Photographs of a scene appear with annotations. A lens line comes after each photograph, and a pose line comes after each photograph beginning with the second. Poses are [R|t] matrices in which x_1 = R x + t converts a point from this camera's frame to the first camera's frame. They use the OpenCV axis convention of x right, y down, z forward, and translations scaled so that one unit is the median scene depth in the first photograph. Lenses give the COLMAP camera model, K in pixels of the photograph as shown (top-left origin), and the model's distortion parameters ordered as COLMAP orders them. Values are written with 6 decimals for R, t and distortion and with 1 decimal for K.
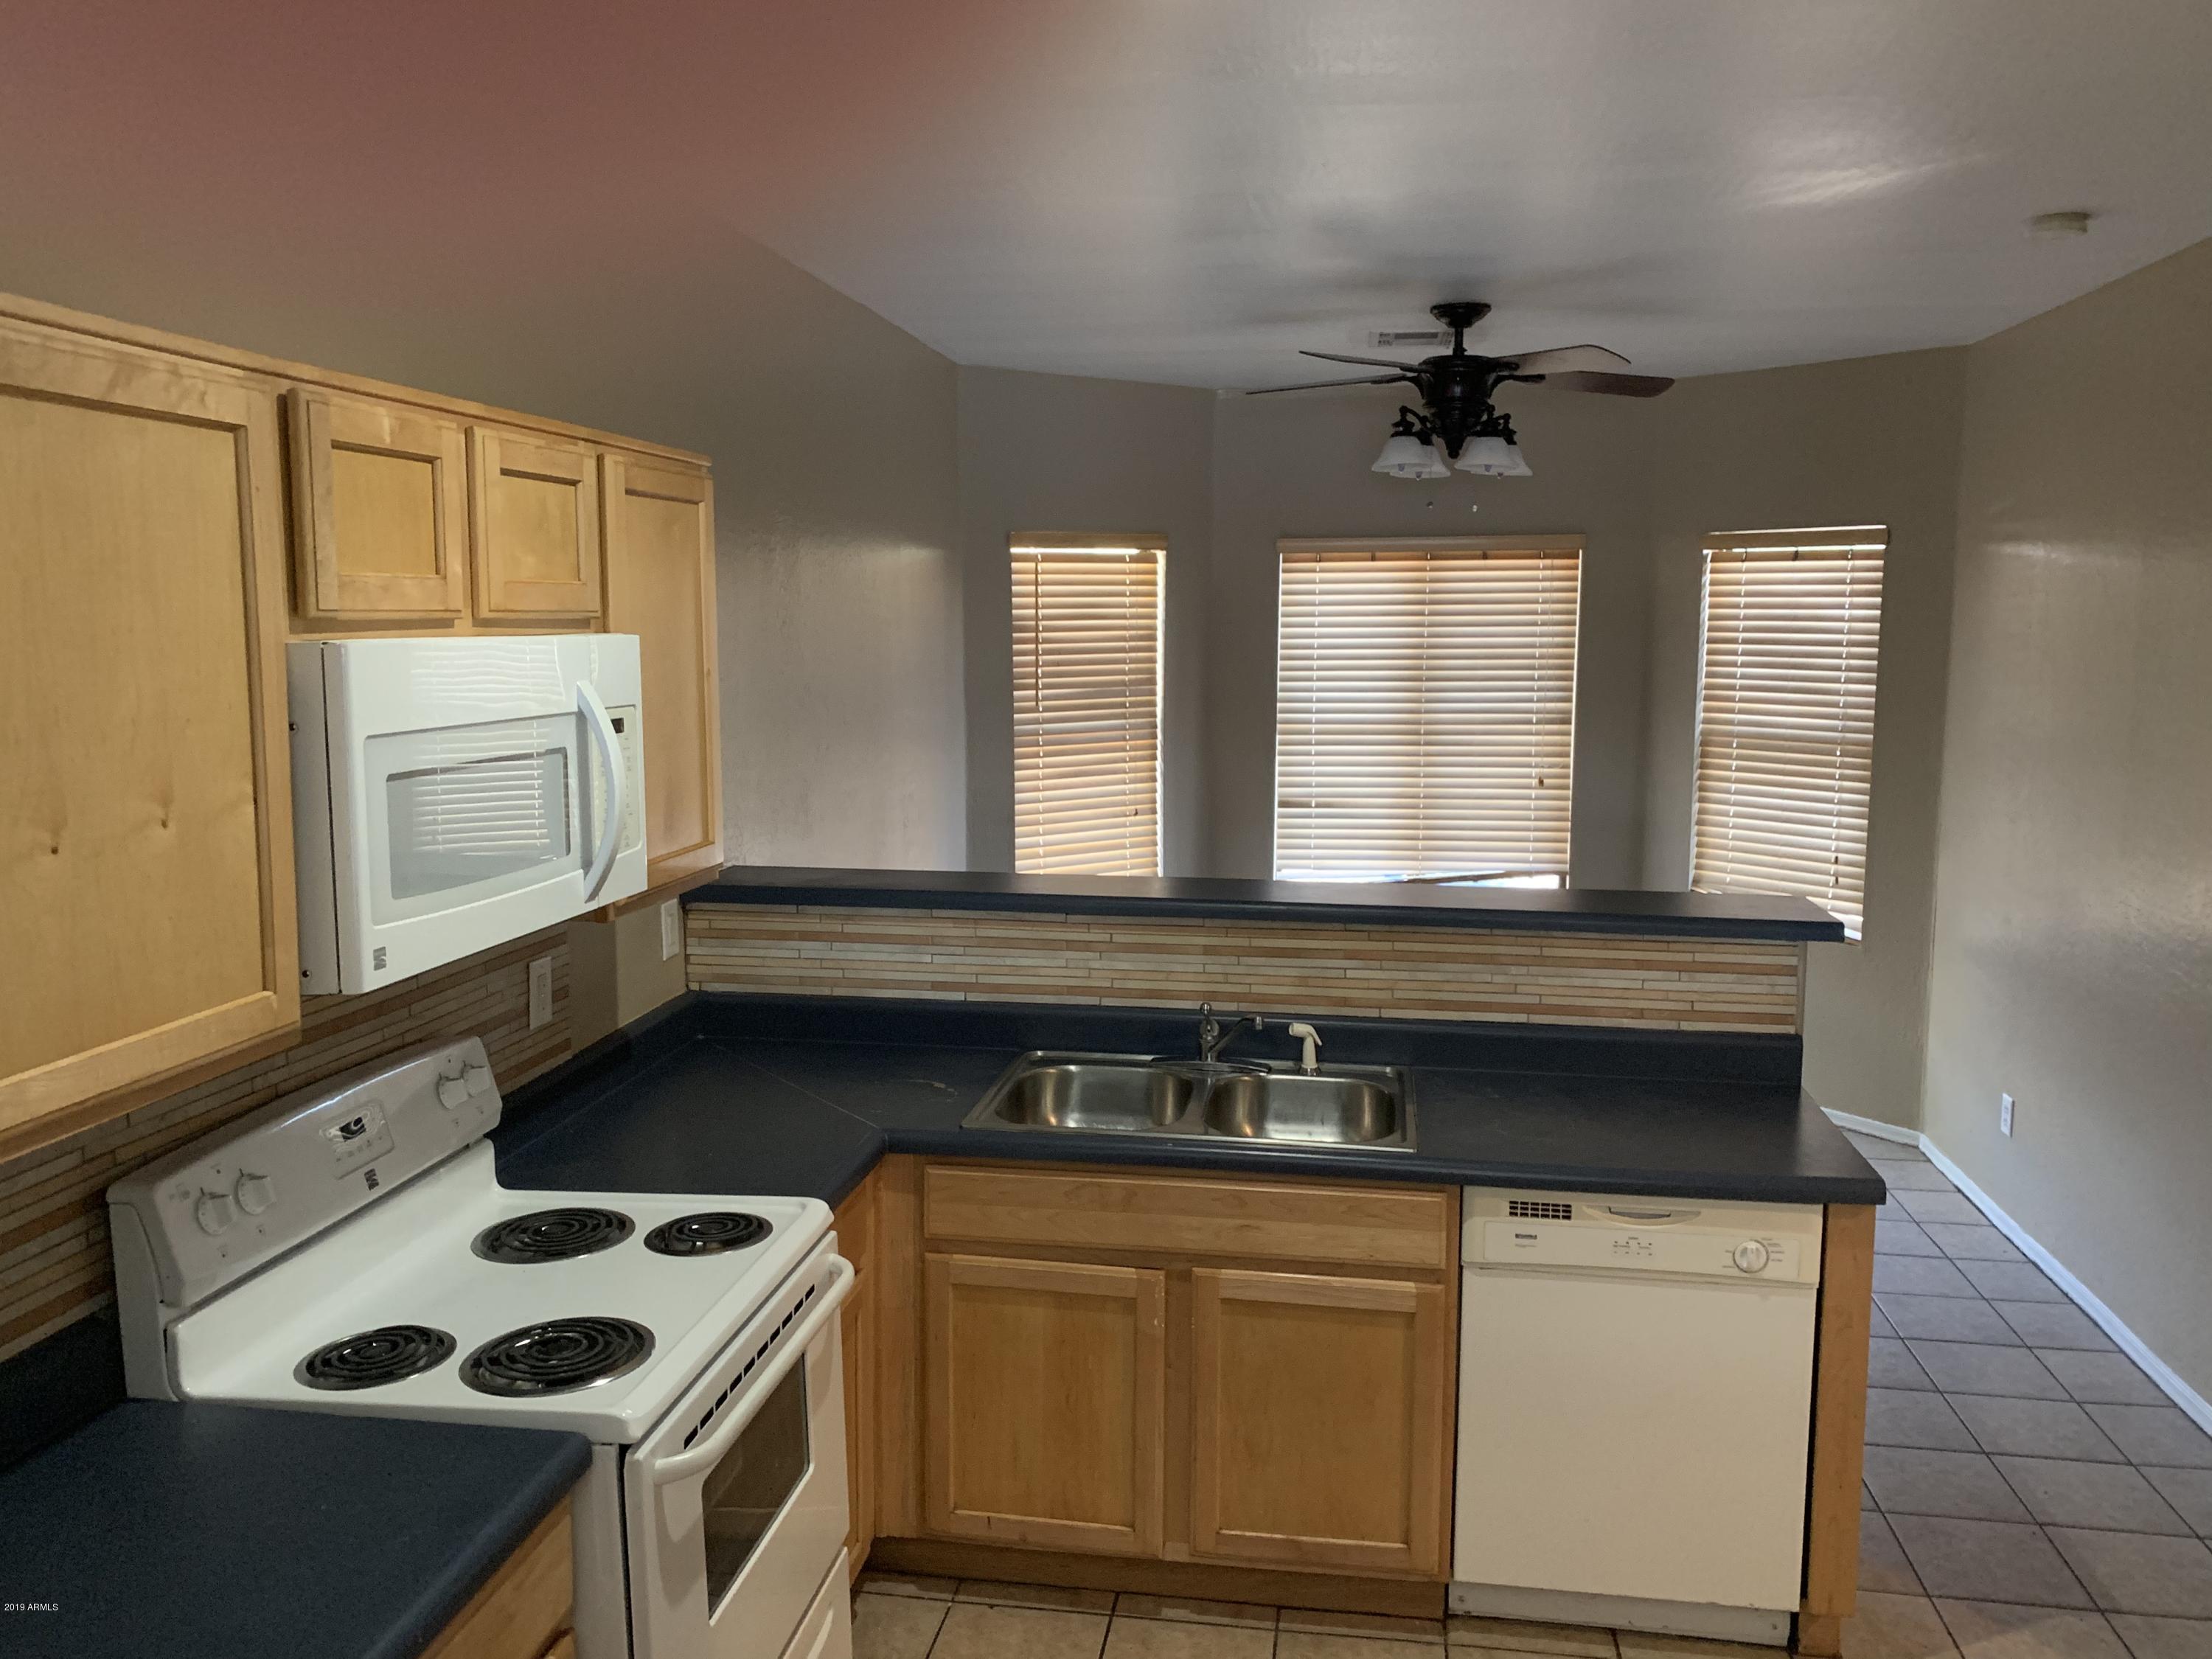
lens RADIAL K [[1681.1, 0, 1112.3], [0, 1681.1, 819.6], [0, 0, 1]] dist [0.035395, -0.046568]
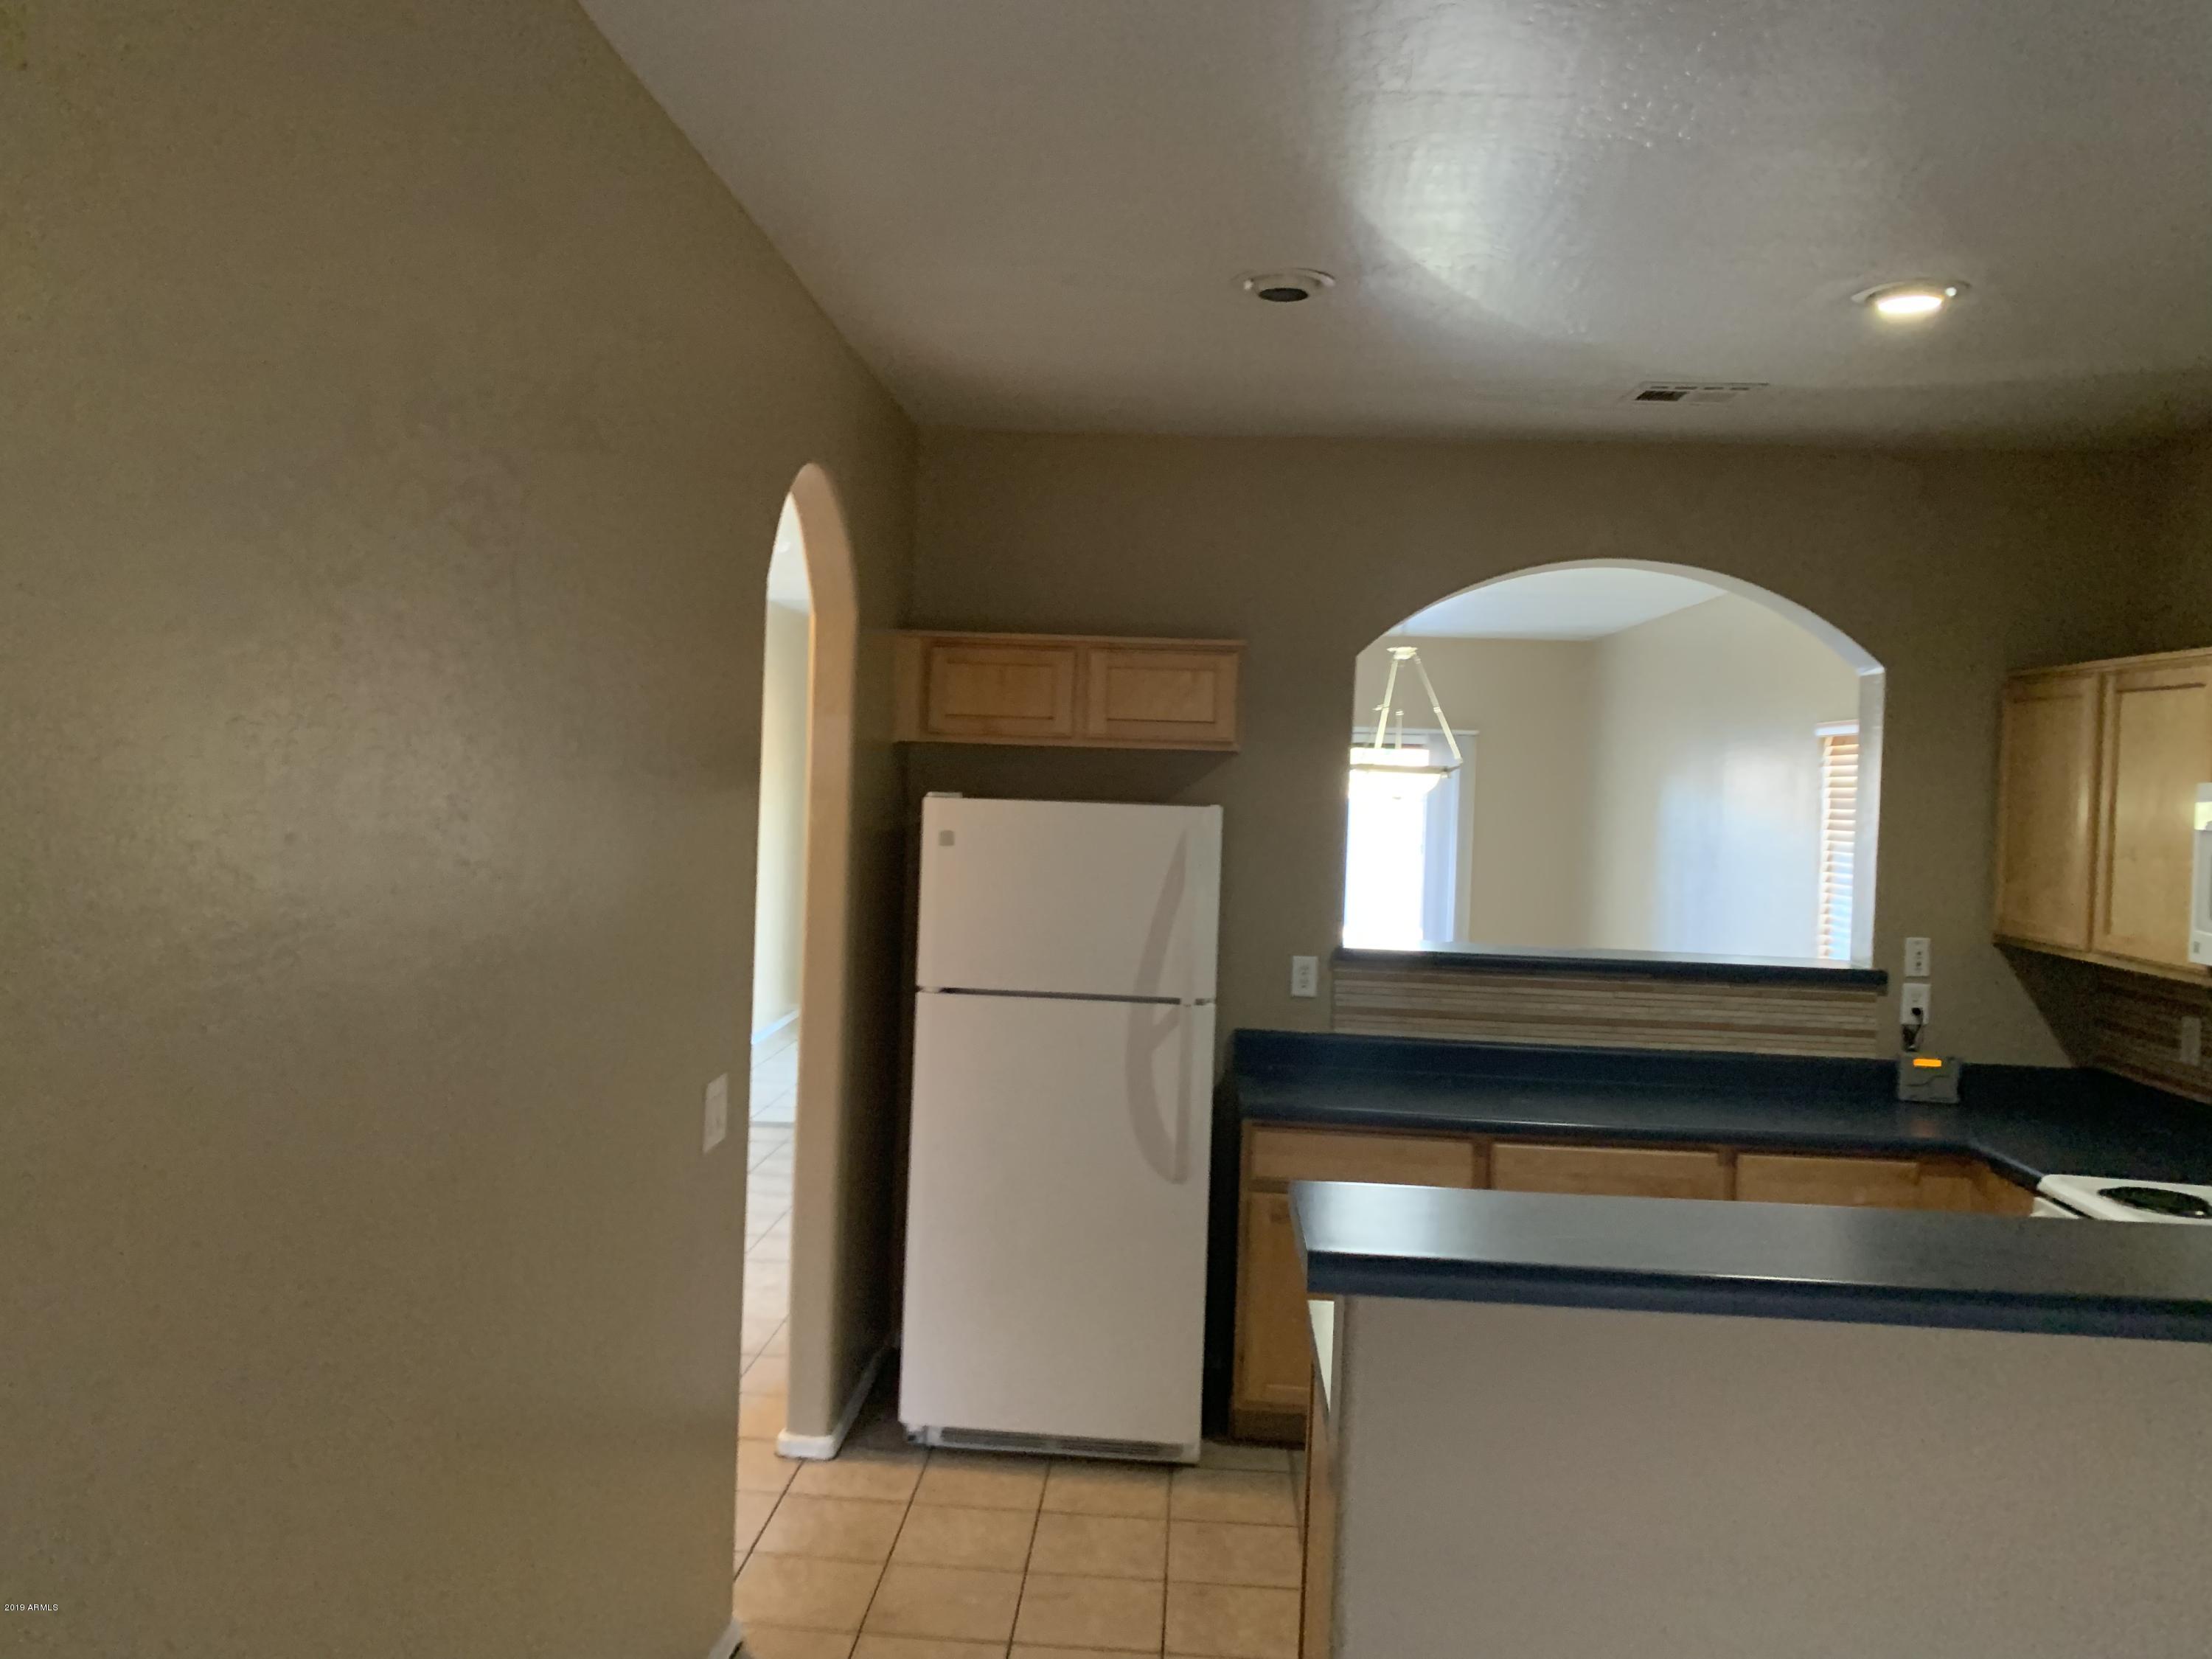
lens RADIAL K [[1681.1, 0, 1095.7], [0, 1681.1, 810.0], [0, 0, 1]] dist [0.035395, -0.046568]
pose [[-0.995637, -0.037678, -0.085370, 0.430809], [-0.049649, 0.988512, 0.142756, -0.125094], [0.079011, 0.146372, -0.986069, 1.226074]]
